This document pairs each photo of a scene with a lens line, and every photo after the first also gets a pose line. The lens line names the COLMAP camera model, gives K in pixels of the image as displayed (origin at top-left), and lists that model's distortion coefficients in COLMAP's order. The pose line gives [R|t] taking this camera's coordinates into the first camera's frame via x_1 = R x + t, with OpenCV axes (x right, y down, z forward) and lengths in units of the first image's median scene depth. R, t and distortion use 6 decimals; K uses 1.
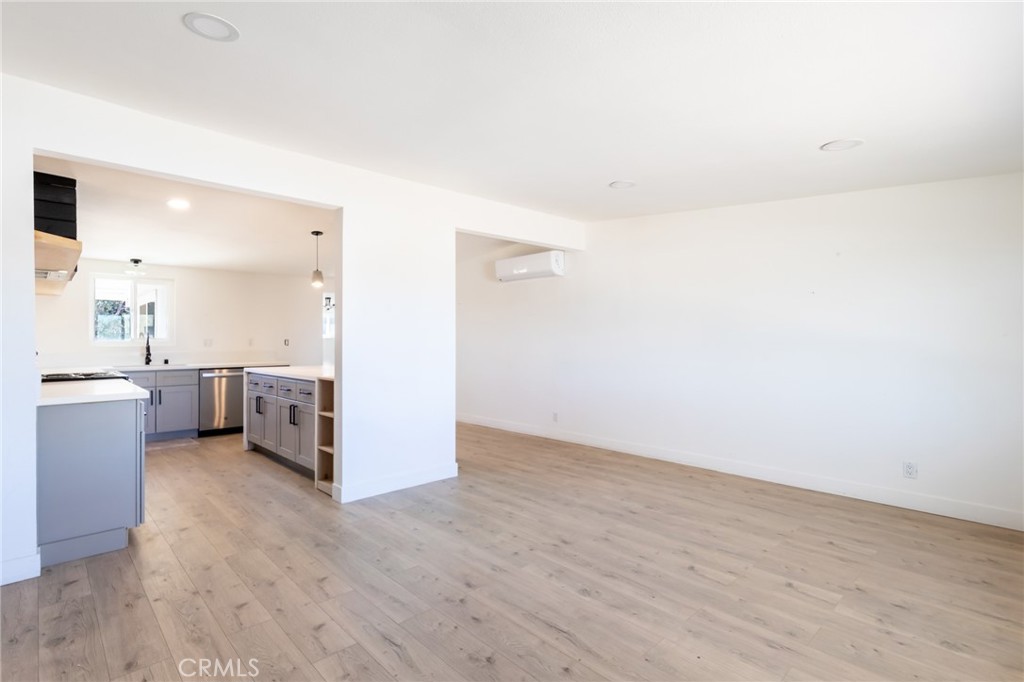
lens RADIAL K [[487.5, 0, 484.6], [0, 487.5, 339.6], [0, 0, 1]] dist [0.009966, -0.000836]
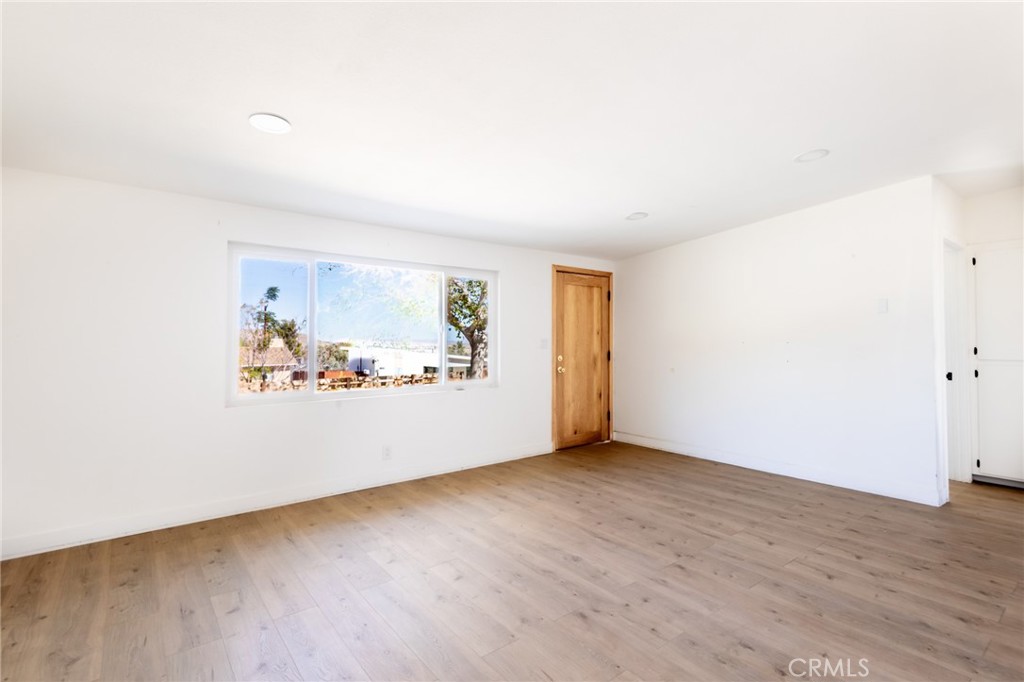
lens RADIAL K [[487.5, 0, 511.9], [0, 487.5, 337.7], [0, 0, 1]] dist [0.009966, -0.000836]
pose [[-0.996690, 0.003543, 0.081215, 0.218417], [0.002942, 0.999967, -0.007518, -0.006013], [-0.081239, -0.007254, -0.996668, 1.822332]]
